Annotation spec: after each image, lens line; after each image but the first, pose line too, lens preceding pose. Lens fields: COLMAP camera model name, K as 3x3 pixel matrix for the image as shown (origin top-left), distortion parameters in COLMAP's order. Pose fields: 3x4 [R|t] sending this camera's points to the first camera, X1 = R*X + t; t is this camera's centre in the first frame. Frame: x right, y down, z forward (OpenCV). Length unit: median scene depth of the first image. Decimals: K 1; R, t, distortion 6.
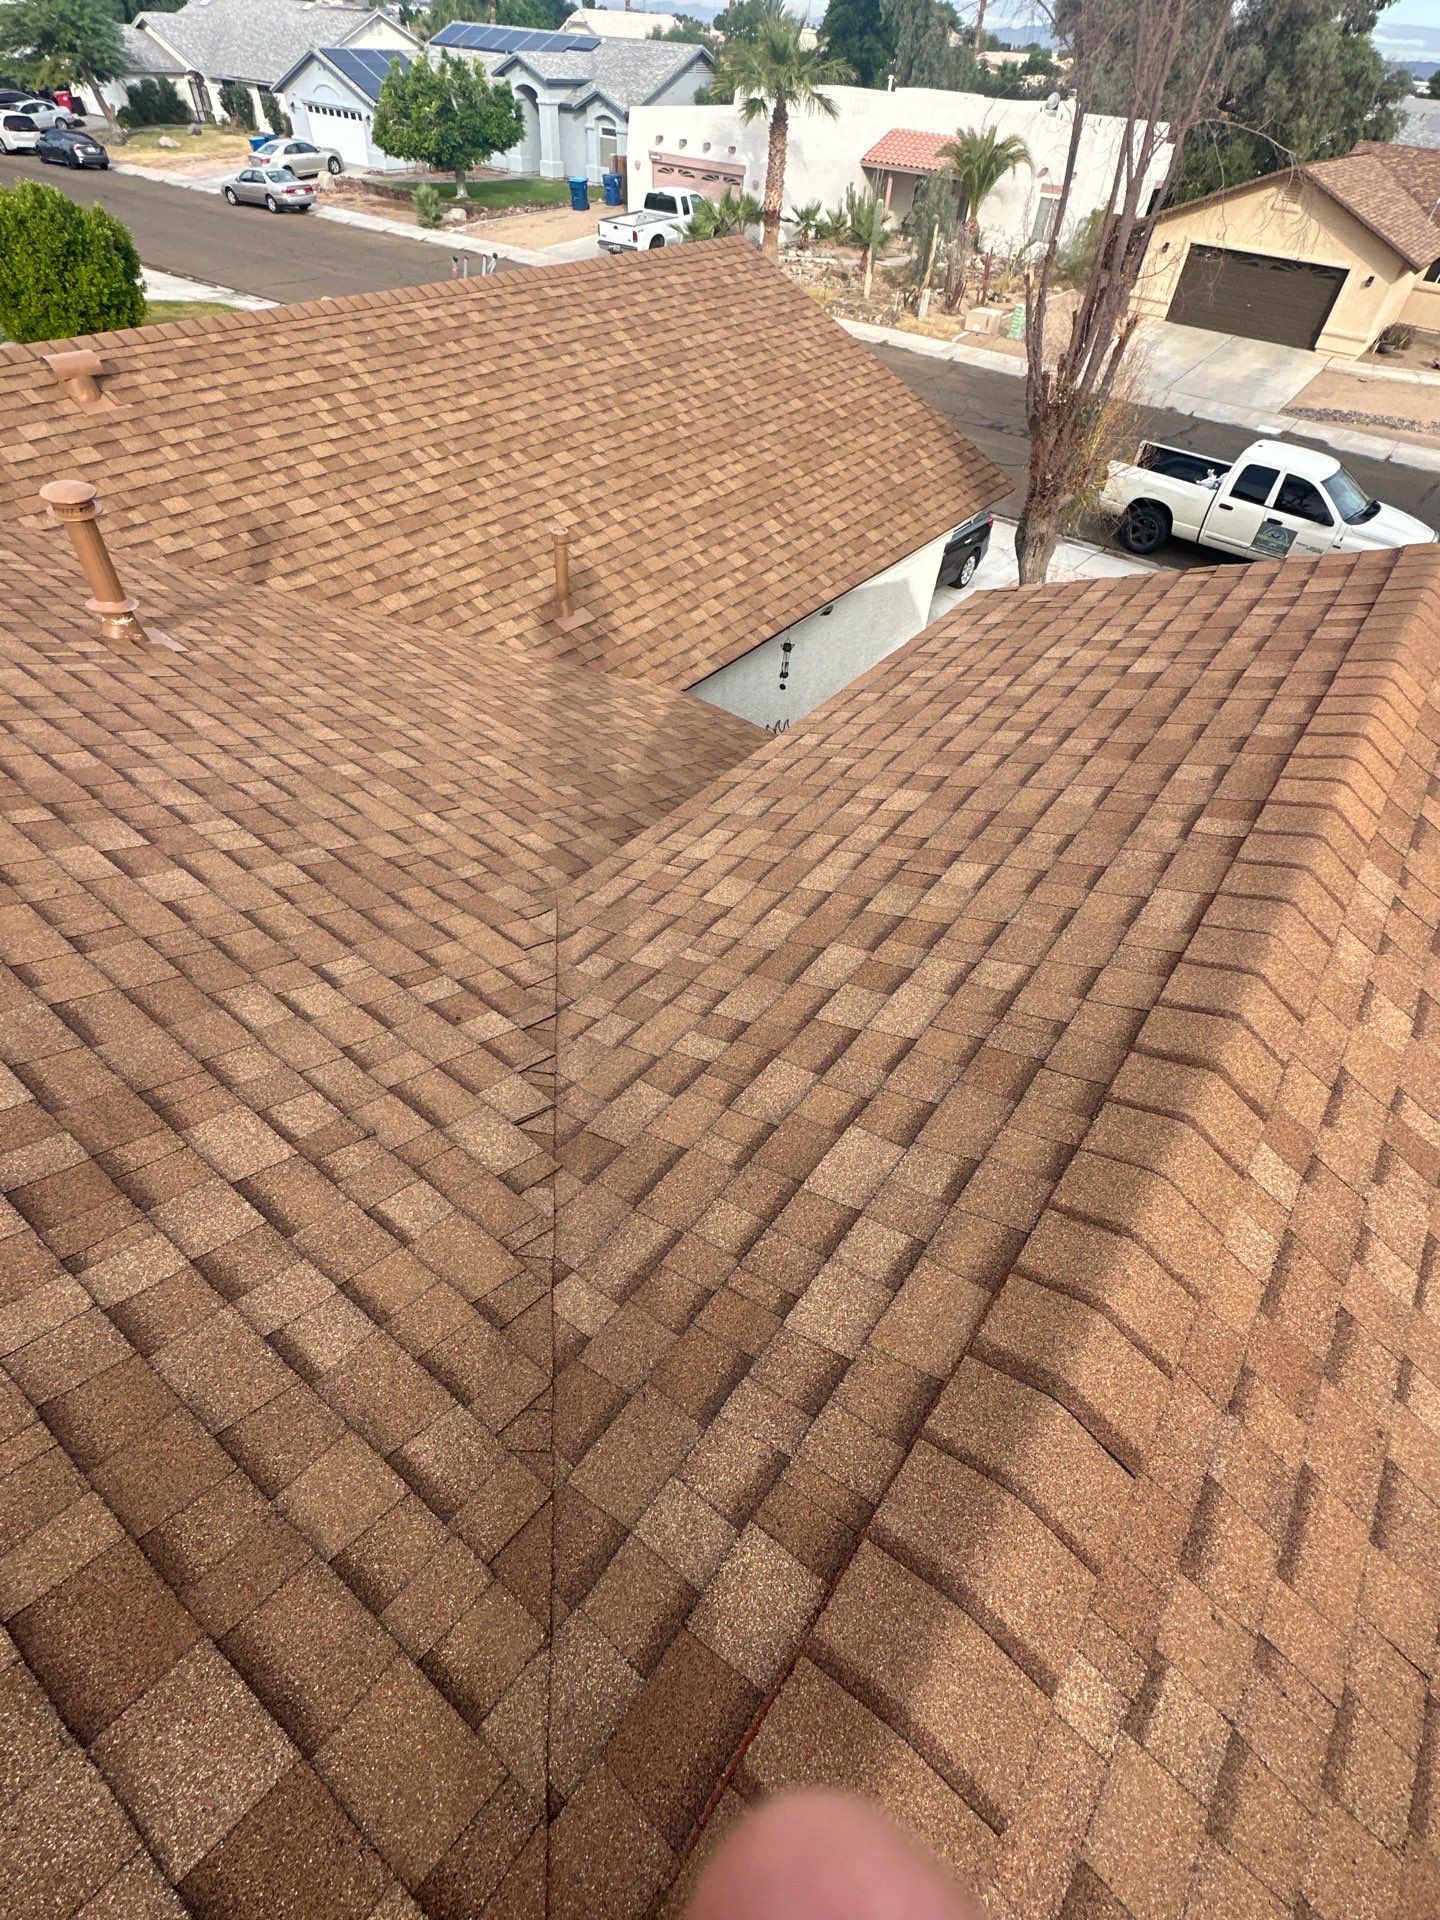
lens RADIAL K [[876.0, 0, 720.0], [0, 876.0, 960.0], [0, 0, 1]] dist [0.001473, -0.001744]
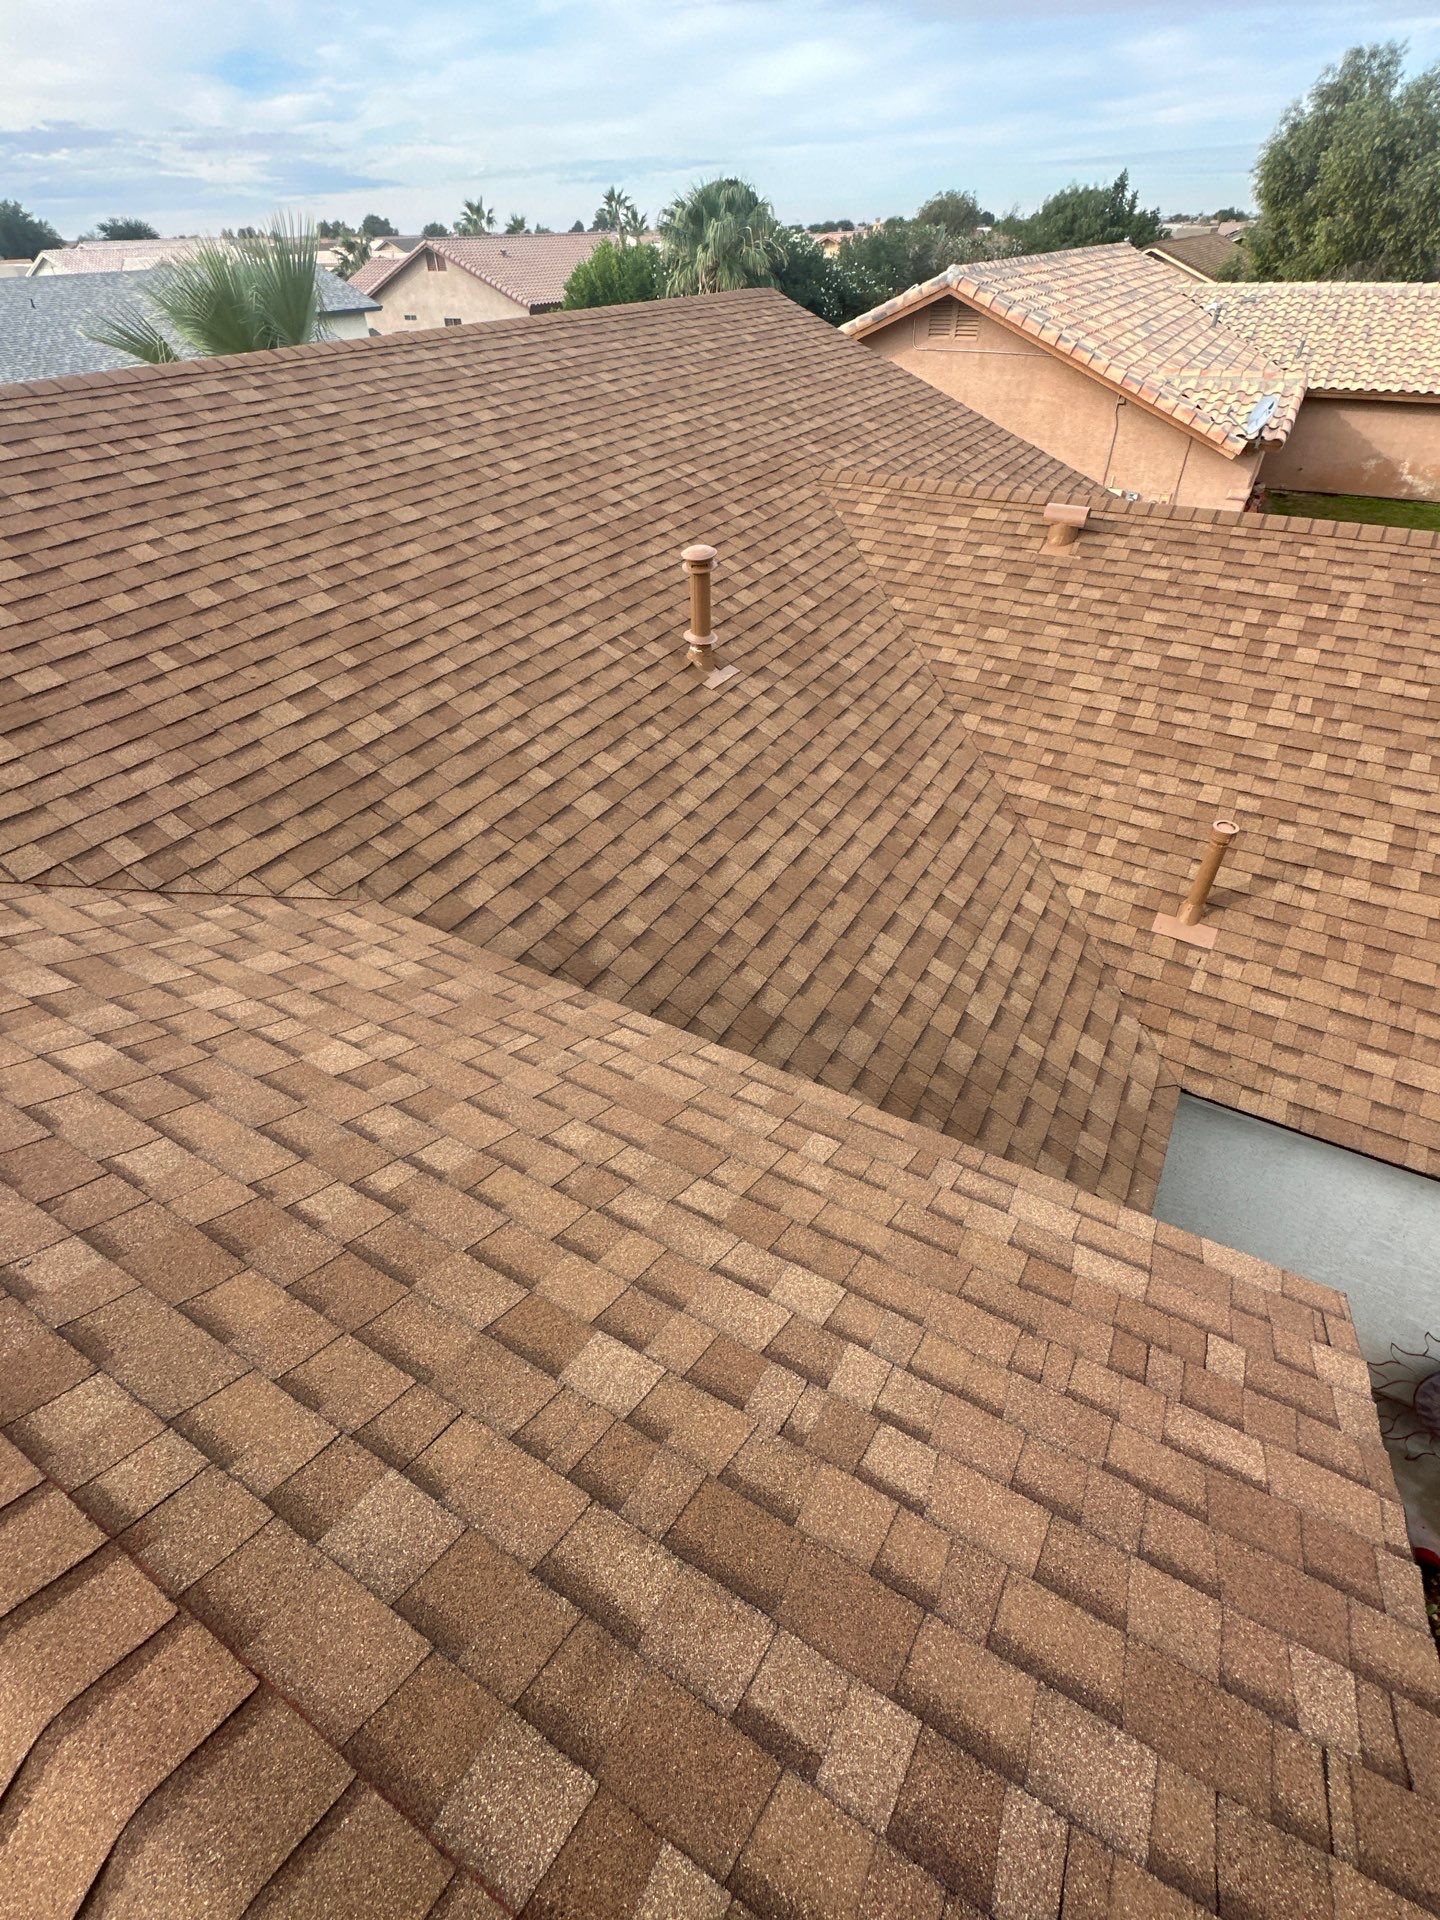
lens RADIAL K [[876.0, 0, 720.0], [0, 876.0, 960.0], [0, 0, 1]] dist [0.001473, -0.001744]
pose [[0.124405, 0.592153, -0.796165, 0.096536], [-0.707864, 0.615247, 0.346986, -0.087582], [0.695307, 0.520410, 0.495704, 0.093163]]
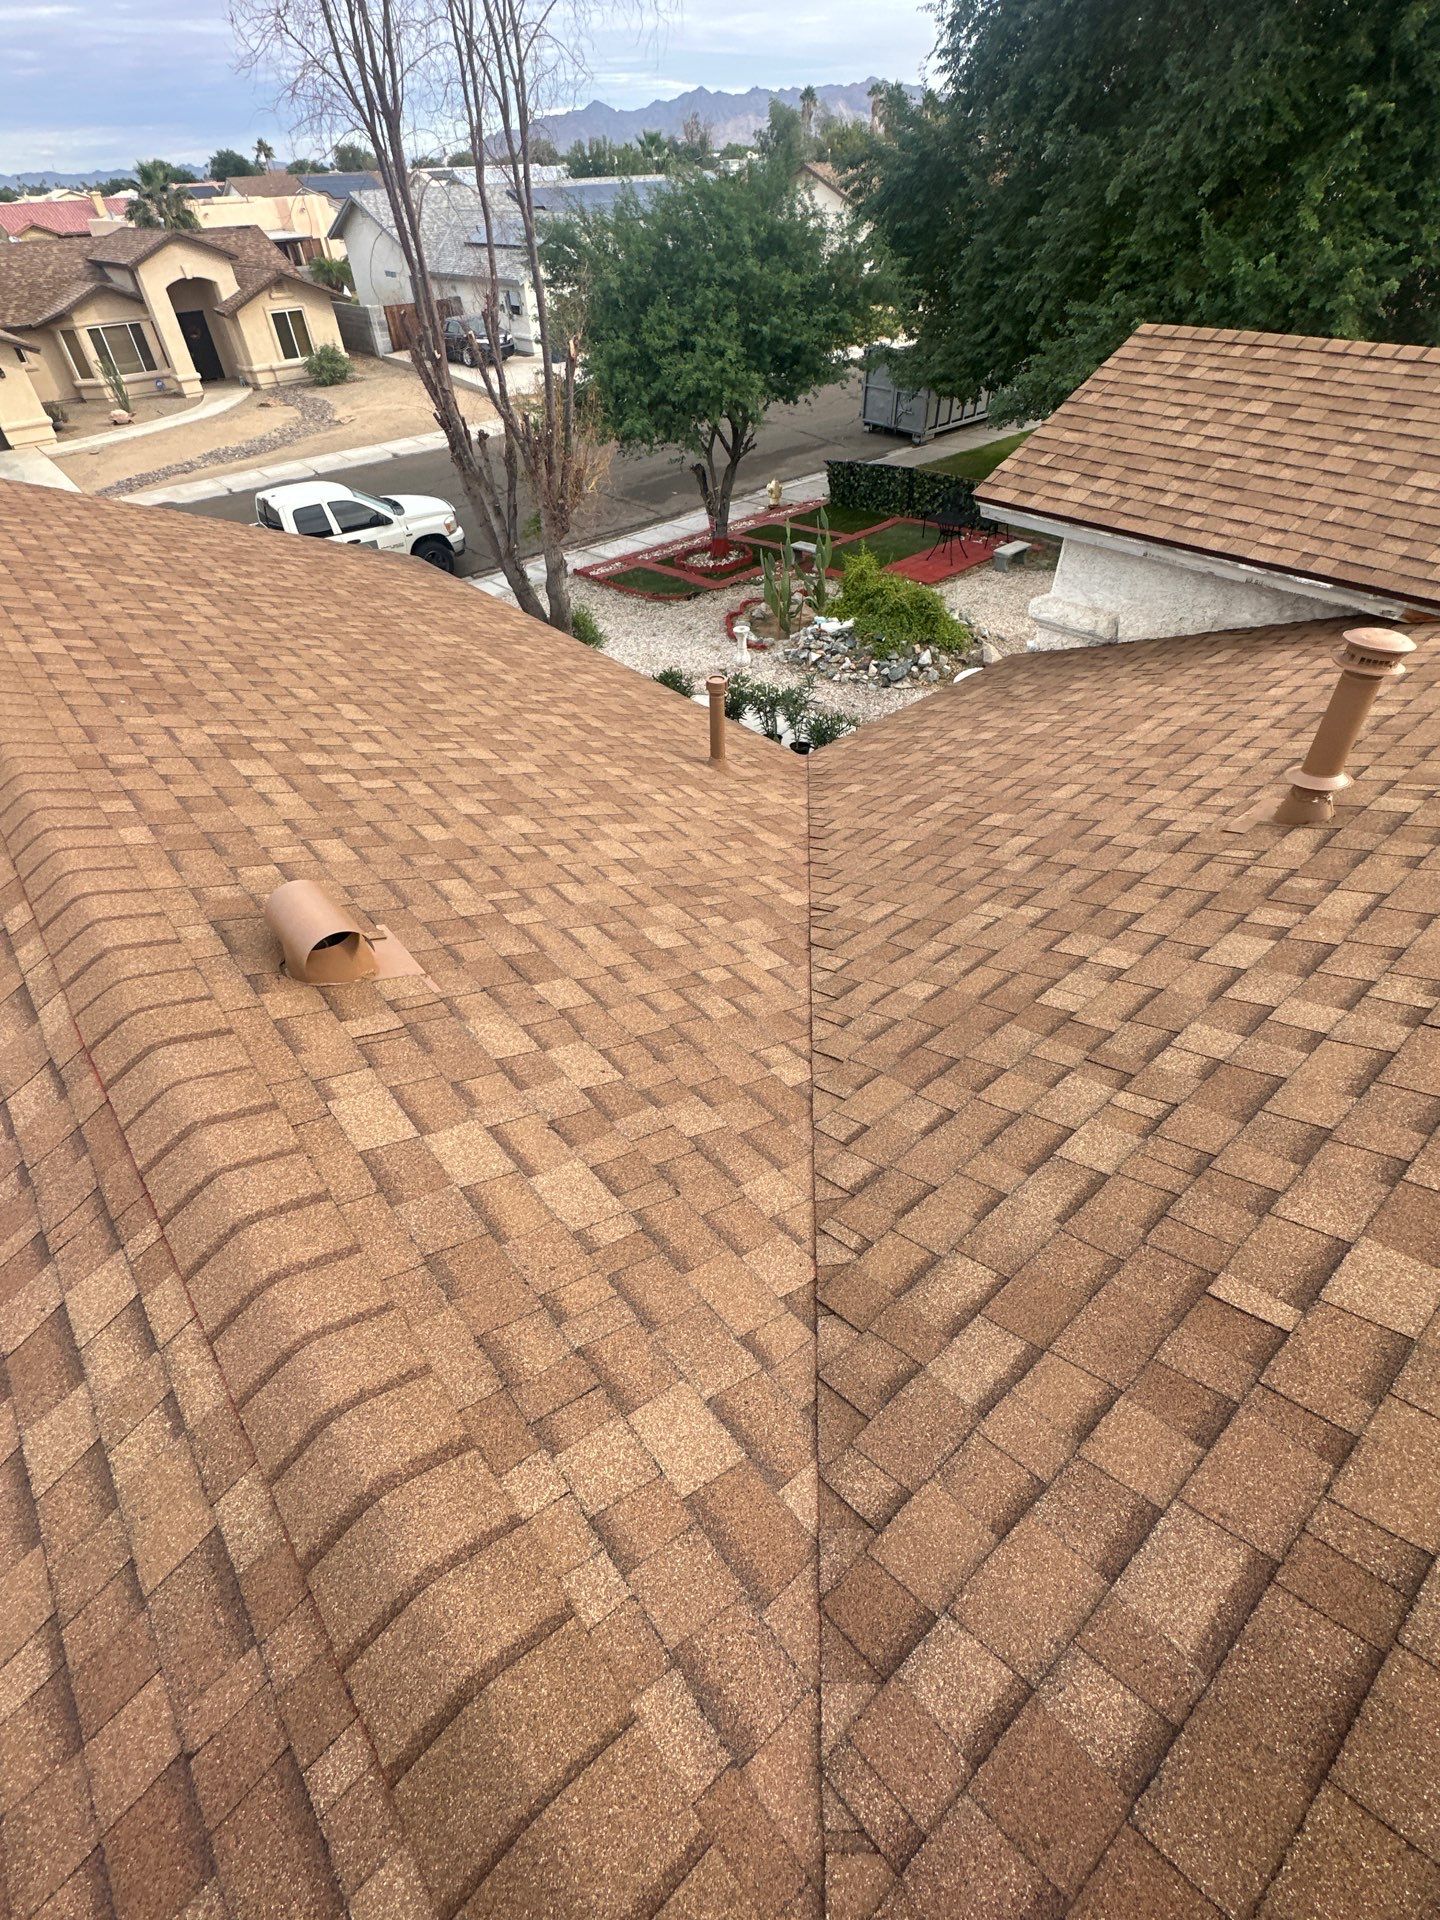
lens RADIAL K [[876.0, 0, 720.0], [0, 876.0, 960.0], [0, 0, 1]] dist [0.001473, -0.001744]
pose [[0.209571, -0.704983, 0.677554, -0.215684], [0.745527, 0.563566, 0.355785, -0.147333], [-0.632668, 0.430573, 0.643691, 0.135871]]
